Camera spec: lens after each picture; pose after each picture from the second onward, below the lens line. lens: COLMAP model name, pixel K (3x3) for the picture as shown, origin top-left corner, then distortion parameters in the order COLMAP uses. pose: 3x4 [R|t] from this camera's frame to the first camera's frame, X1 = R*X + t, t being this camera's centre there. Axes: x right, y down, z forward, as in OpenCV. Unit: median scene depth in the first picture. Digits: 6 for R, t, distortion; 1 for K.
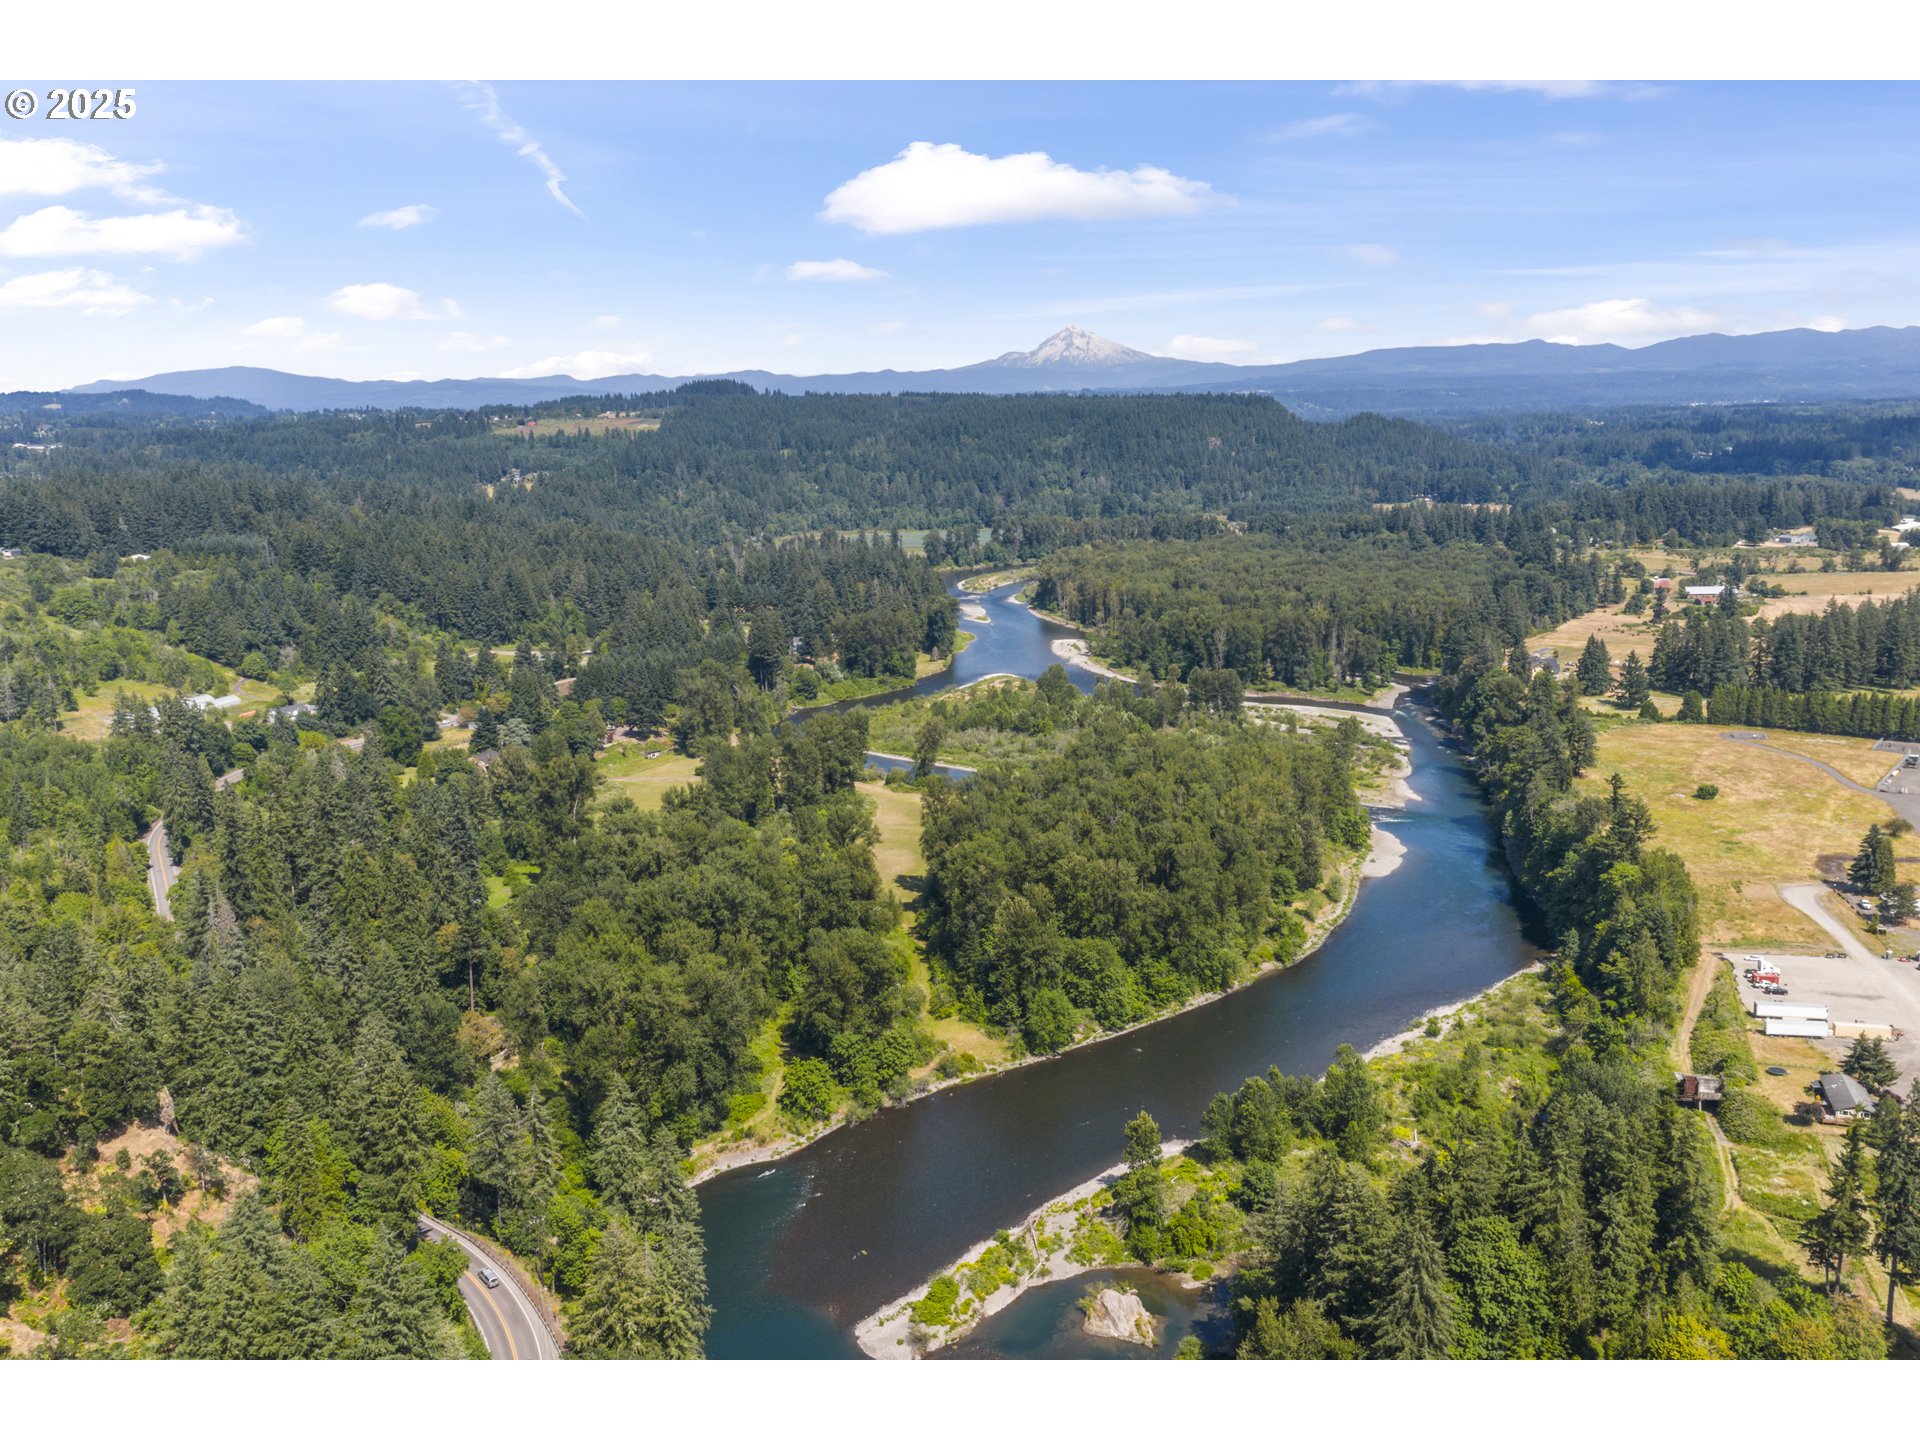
lens RADIAL K [[1578.2, 0, 960.0], [0, 1578.2, 720.0], [0, 0, 1]] dist [0.105094, -0.116844]
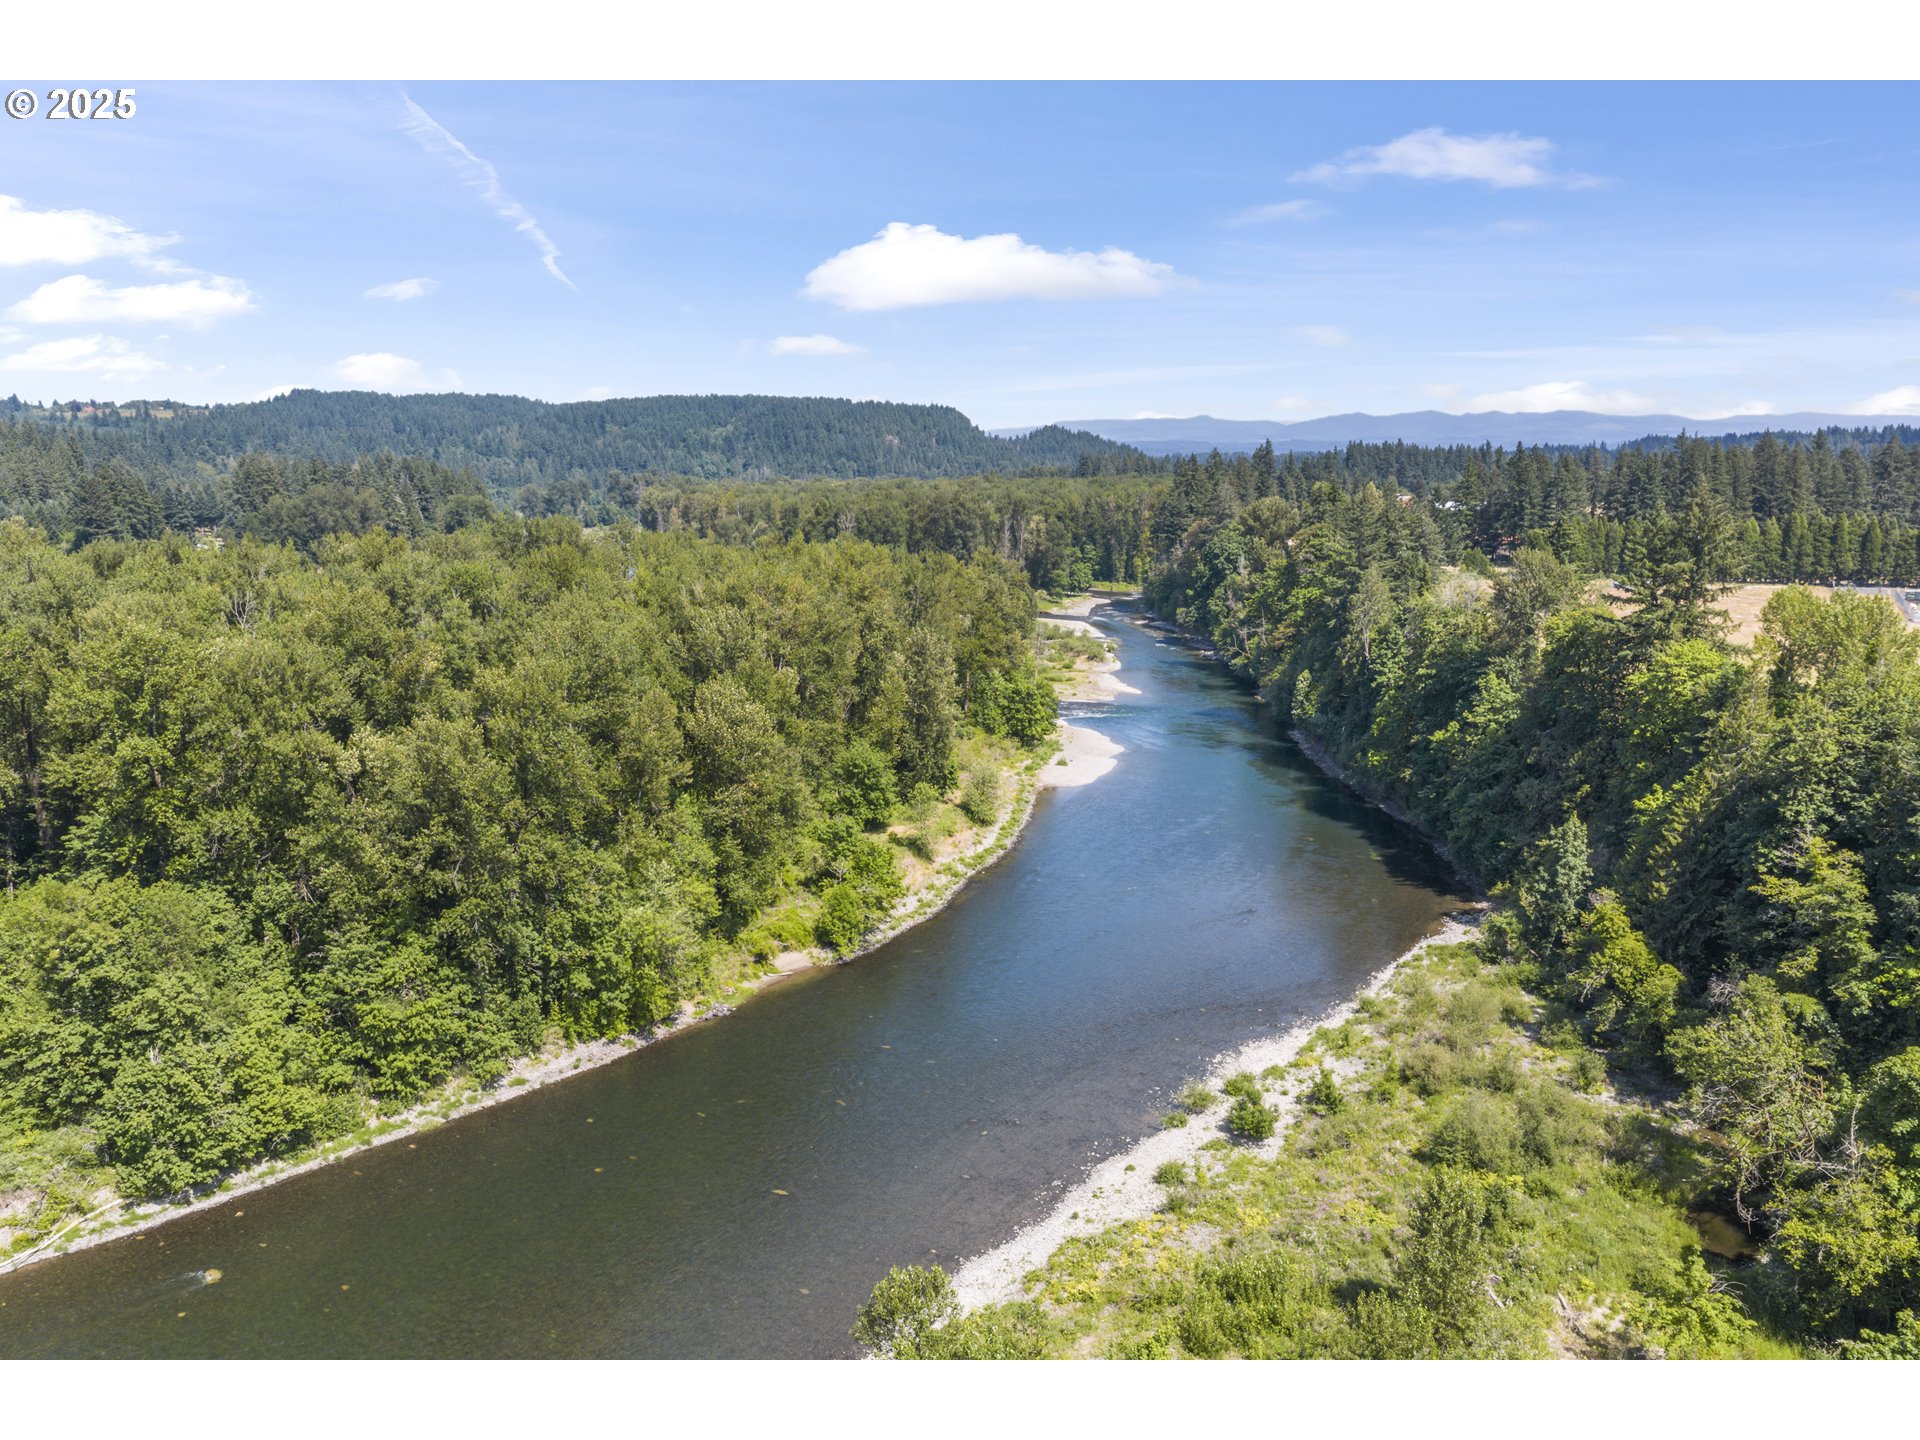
lens RADIAL K [[1578.2, 0, 960.0], [0, 1578.2, 720.0], [0, 0, 1]] dist [0.105094, -0.116844]
pose [[0.982298, -0.012478, 0.186909, 0.159176], [0.018982, 0.999274, -0.033047, 0.108638], [-0.186361, 0.036009, 0.981821, 0.608270]]
